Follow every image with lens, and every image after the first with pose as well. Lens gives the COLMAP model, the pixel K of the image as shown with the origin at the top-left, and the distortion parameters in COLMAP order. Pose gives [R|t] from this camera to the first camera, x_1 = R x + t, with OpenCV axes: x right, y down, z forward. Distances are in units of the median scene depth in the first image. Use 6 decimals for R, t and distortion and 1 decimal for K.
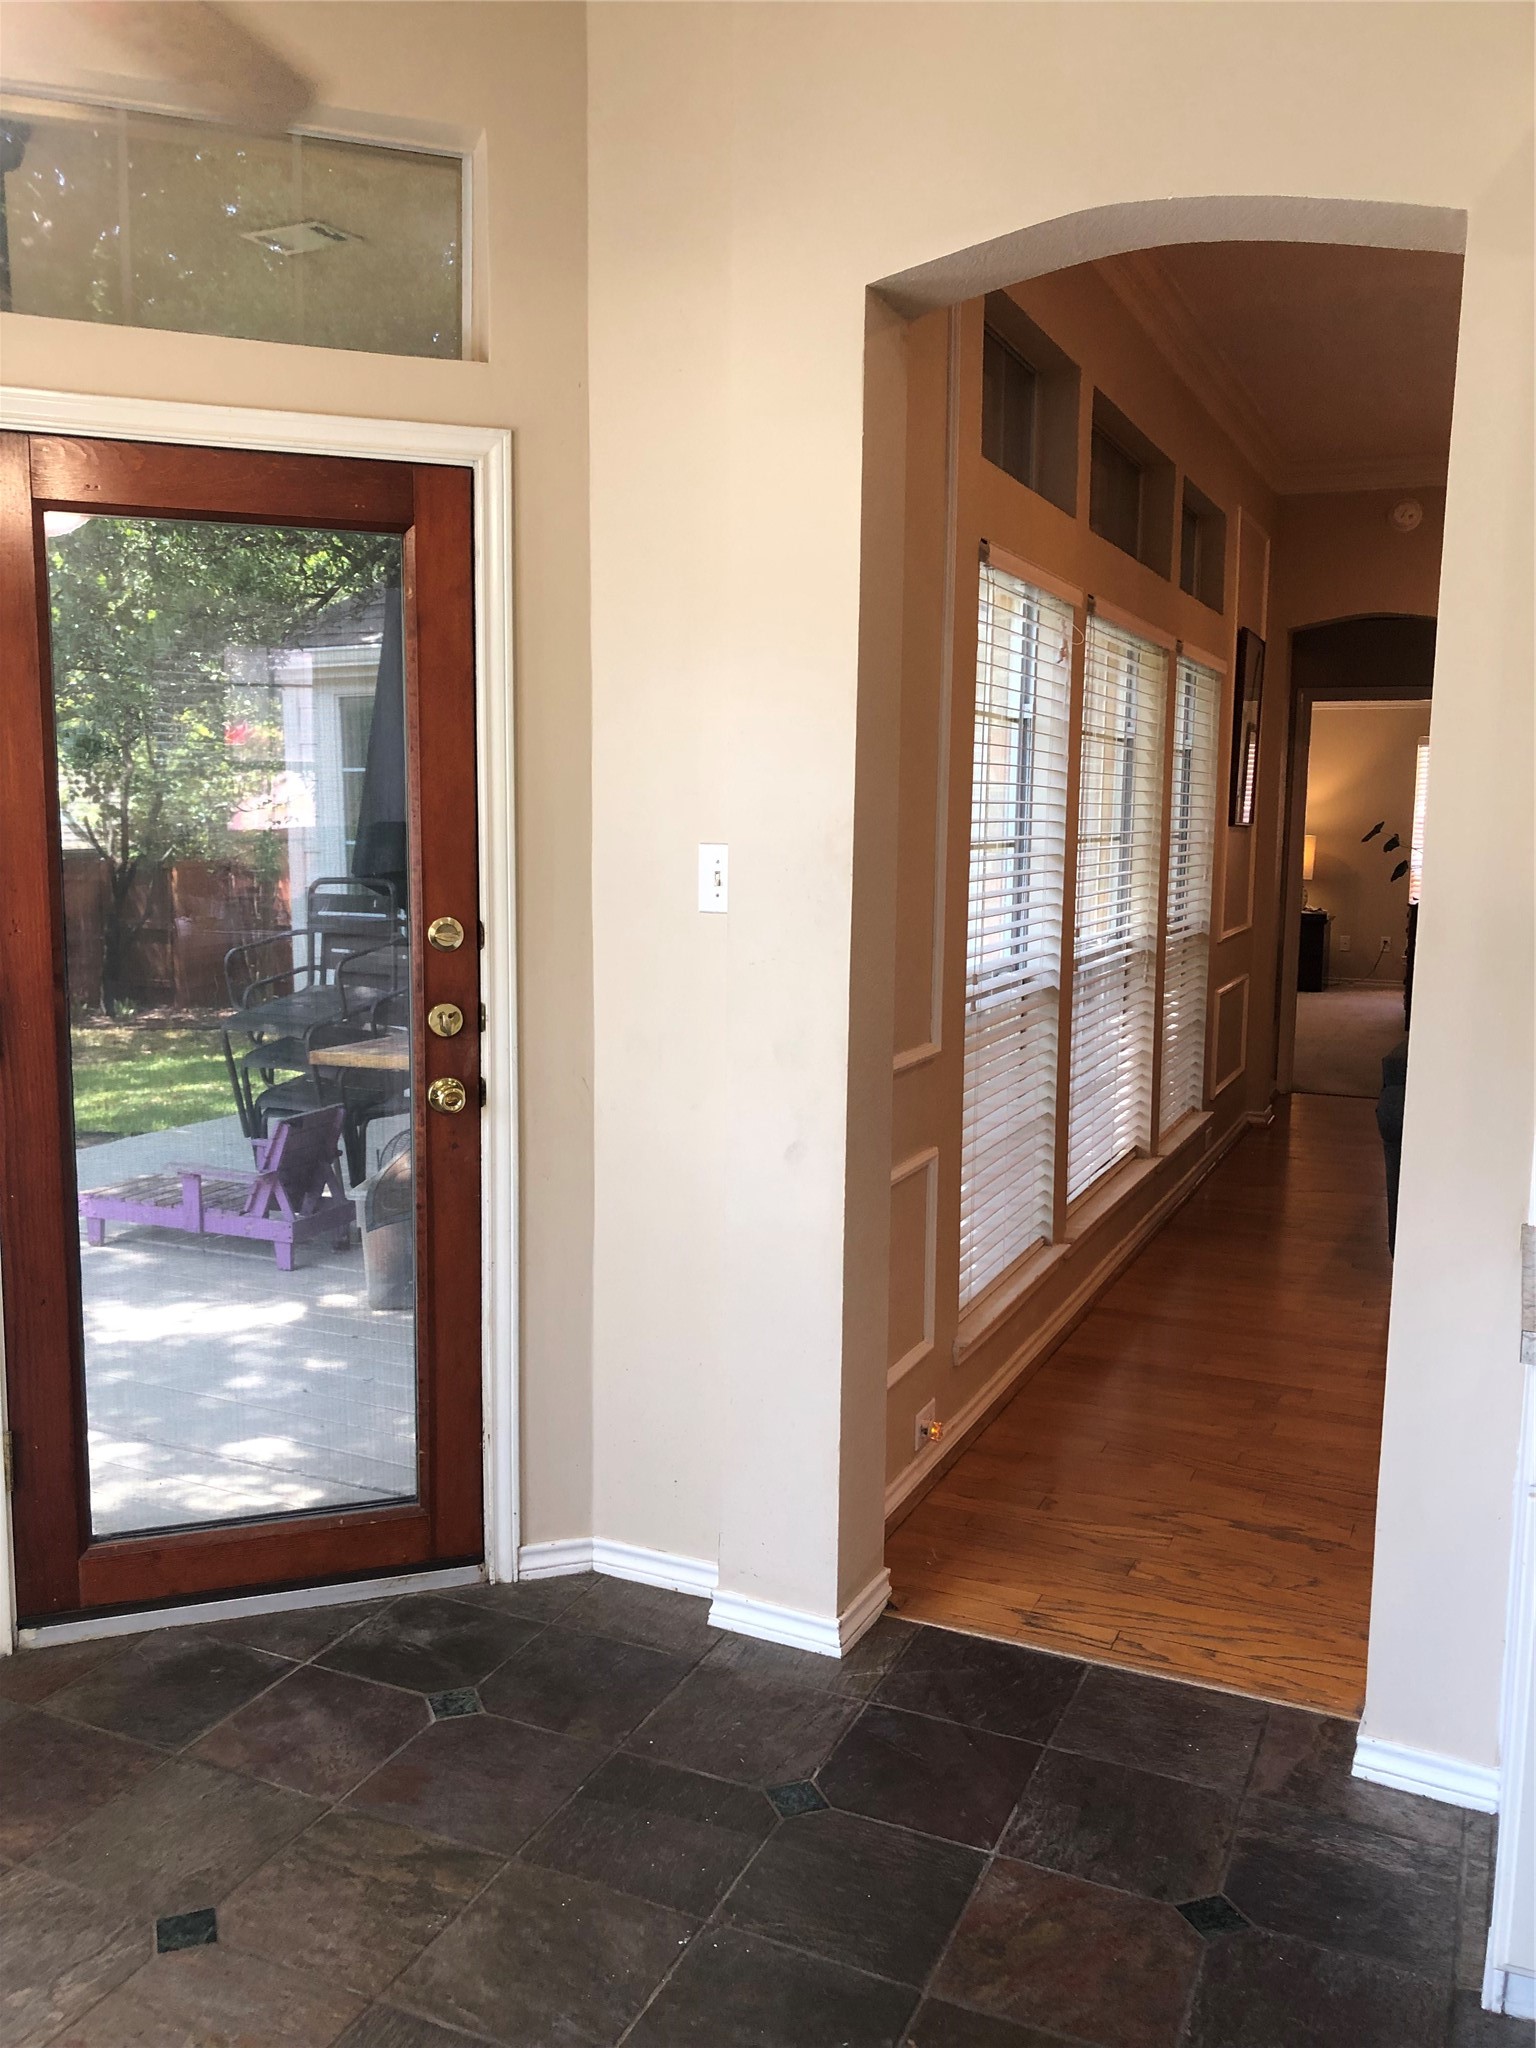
lens RADIAL K [[1676.2, 0, 768.1], [0, 1676.2, 1022.6], [0, 0, 1]] dist [0.040124, -0.037544]
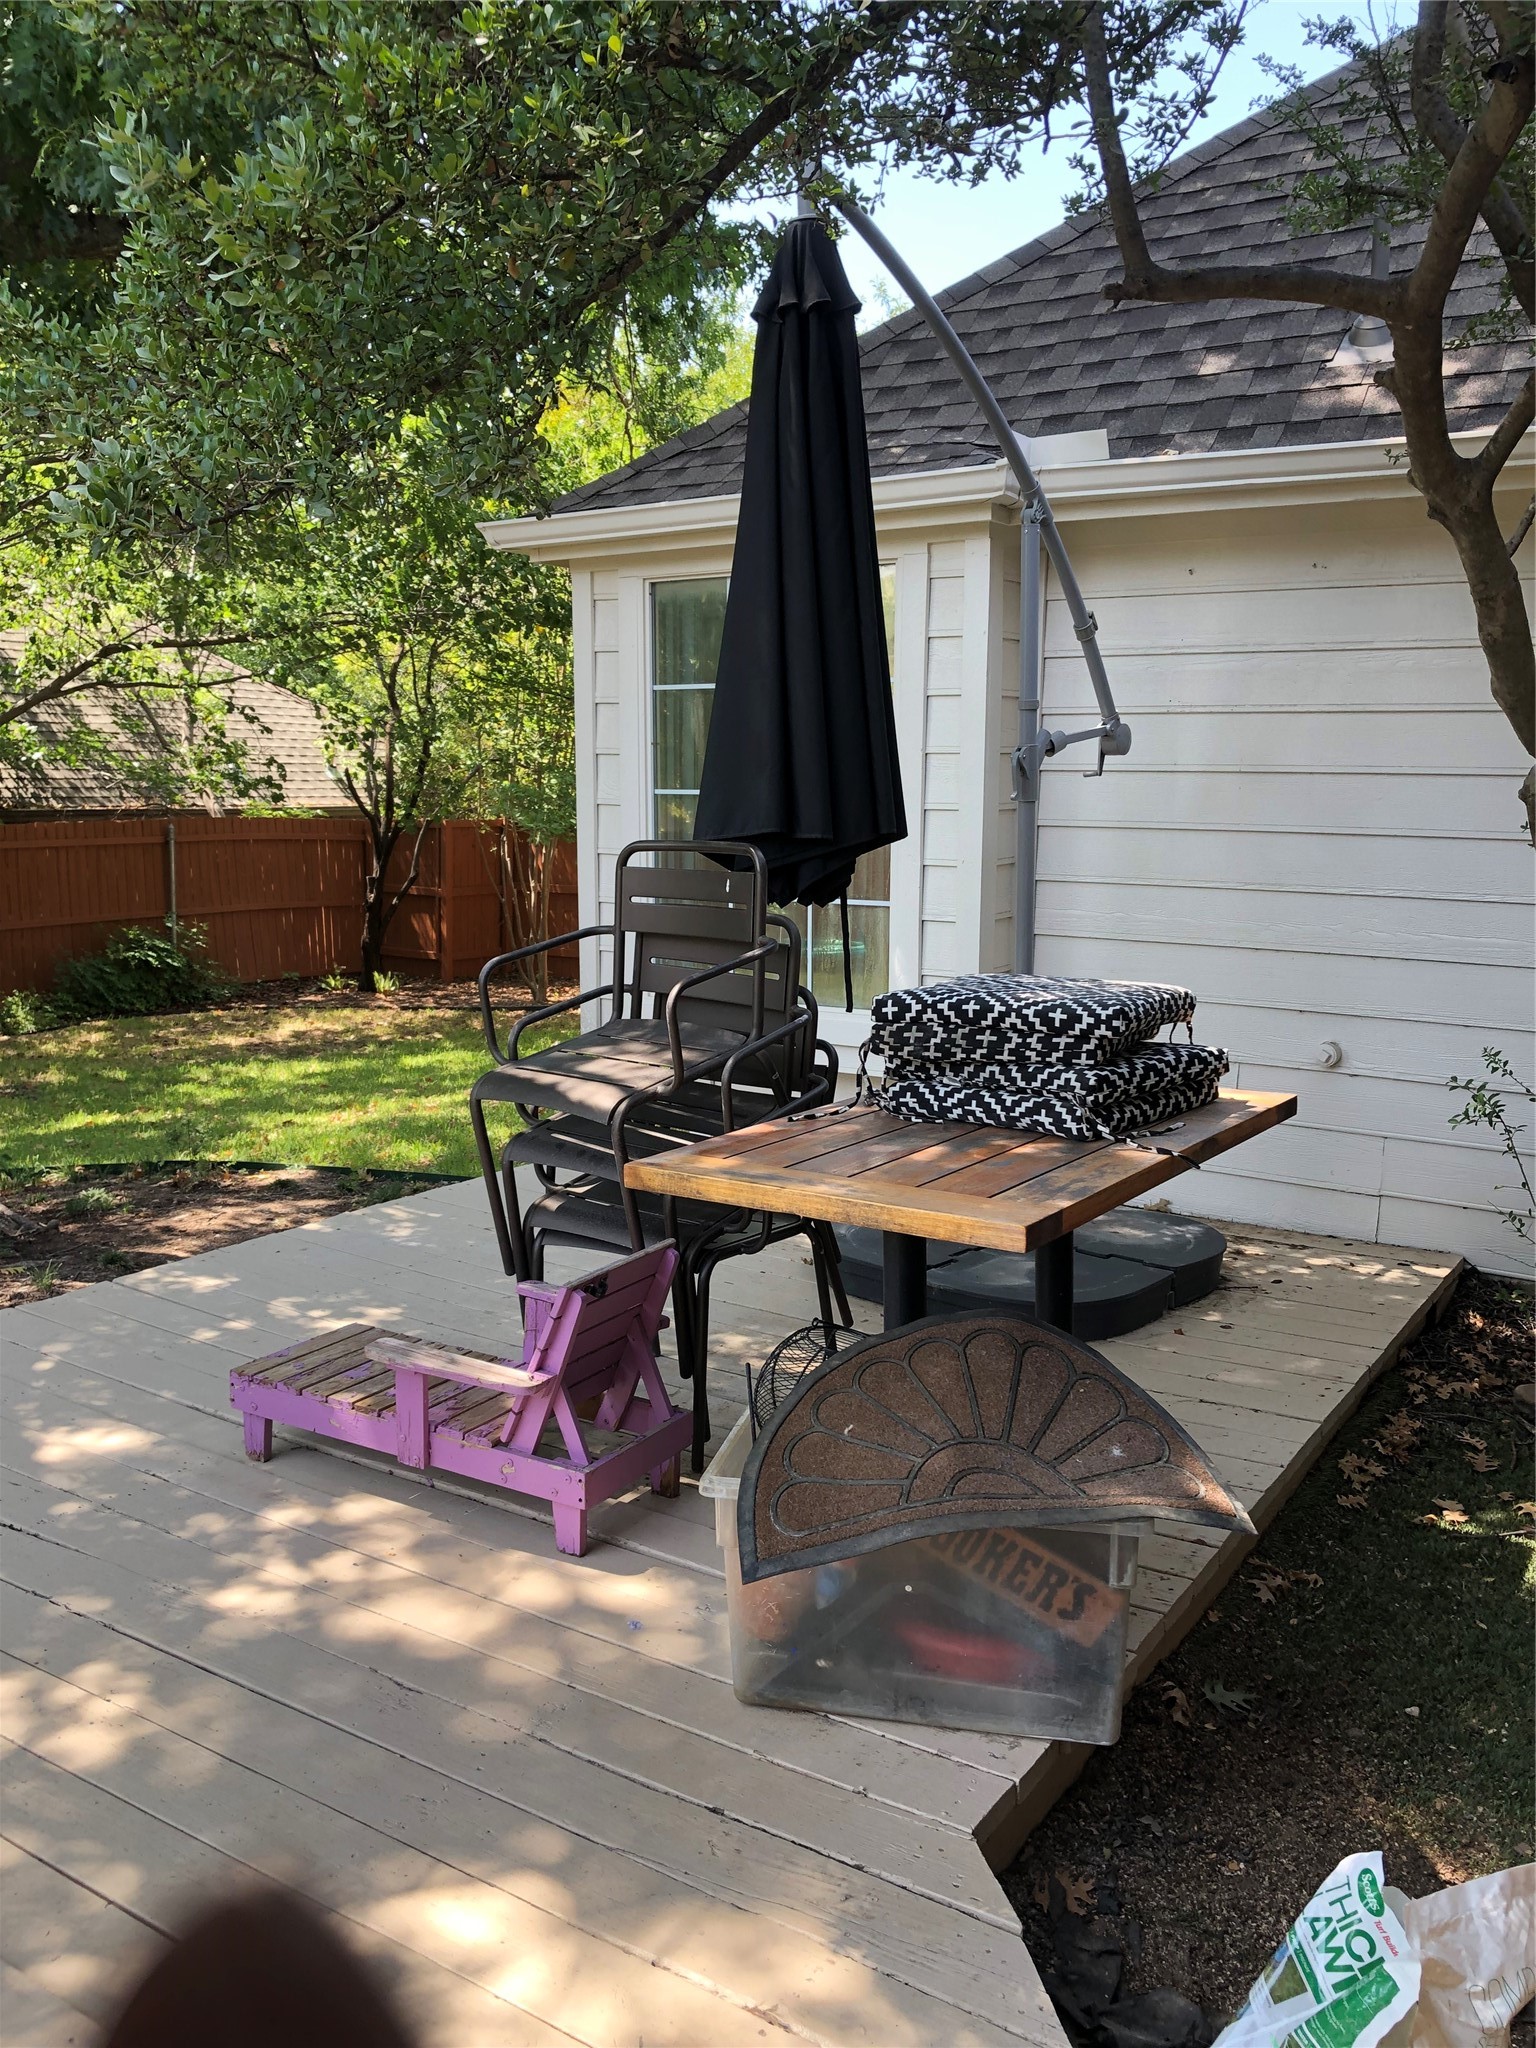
lens RADIAL K [[1676.2, 0, 759.1], [0, 1676.2, 1027.9], [0, 0, 1]] dist [0.040124, -0.037544]
pose [[0.987419, 0.031809, -0.154896, -0.136871], [-0.028579, 0.999326, 0.023031, -0.036295], [0.155524, -0.018315, 0.987662, 0.440216]]
